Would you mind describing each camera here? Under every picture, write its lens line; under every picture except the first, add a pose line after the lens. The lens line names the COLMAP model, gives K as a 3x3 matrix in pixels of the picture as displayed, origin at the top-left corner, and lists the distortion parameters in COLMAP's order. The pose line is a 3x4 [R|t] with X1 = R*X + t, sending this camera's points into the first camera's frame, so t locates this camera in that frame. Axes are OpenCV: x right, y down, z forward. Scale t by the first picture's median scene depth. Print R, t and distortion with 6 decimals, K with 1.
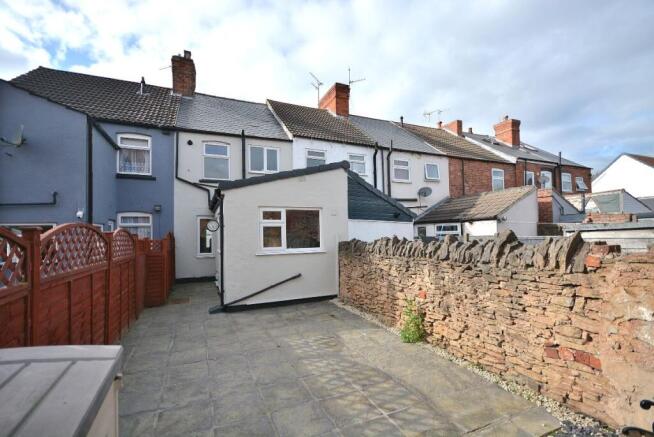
lens RADIAL K [[307.0, 0, 328.1], [0, 307.0, 224.2], [0, 0, 1]] dist [0.001841, -0.012603]
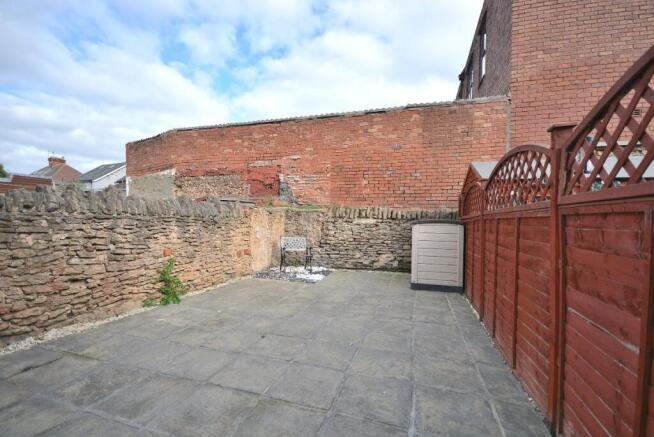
lens RADIAL K [[307.0, 0, 328.1], [0, 307.0, 224.2], [0, 0, 1]] dist [0.001841, -0.012603]
pose [[-0.773168, 0.007999, 0.634150, -0.731612], [-0.014781, 0.999422, -0.030628, 0.168708], [-0.634029, -0.033054, -0.772603, 1.487625]]
